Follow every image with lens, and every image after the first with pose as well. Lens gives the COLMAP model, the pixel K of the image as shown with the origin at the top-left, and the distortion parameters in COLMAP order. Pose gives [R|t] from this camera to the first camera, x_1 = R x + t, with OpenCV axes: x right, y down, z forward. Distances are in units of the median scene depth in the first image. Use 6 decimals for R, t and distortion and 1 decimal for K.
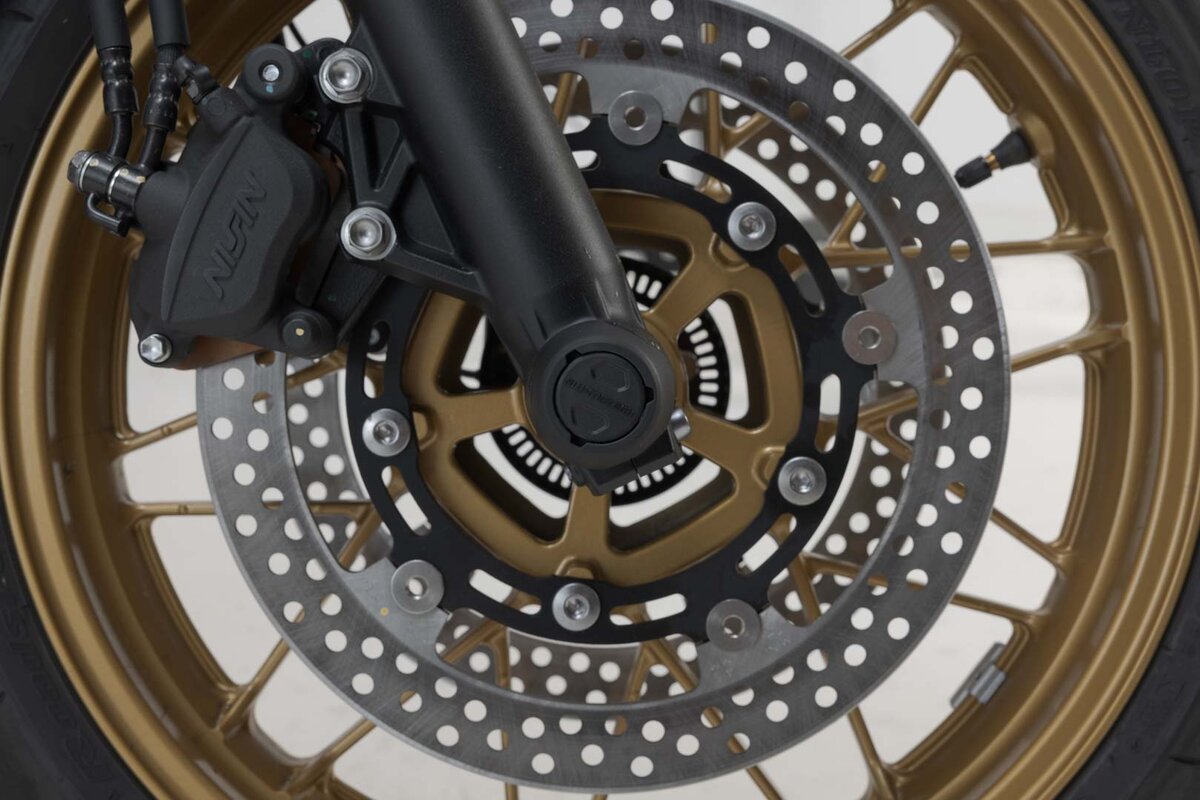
lens RADIAL K [[1990.2, 0, 600.0], [0, 1990.2, 400.0], [0, 0, 1]] dist [0.031660, 0.012119]
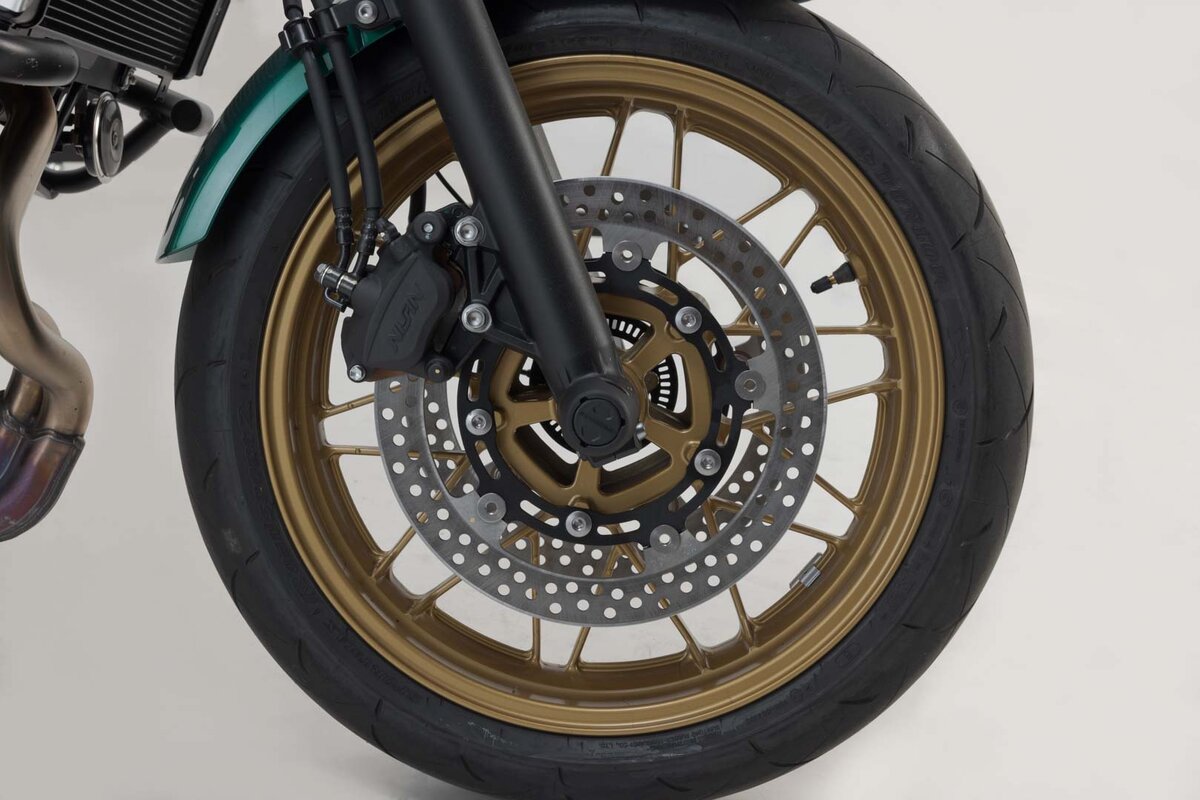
lens RADIAL K [[1725.8, 0, 600.0], [0, 1725.8, 400.0], [0, 0, 1]] dist [-0.008024, -0.001659]
pose [[0.998323, 0.057734, -0.004181, 0.007277], [-0.057254, 0.995499, 0.075528, -0.125583], [0.008523, -0.075162, 0.997135, -0.544905]]
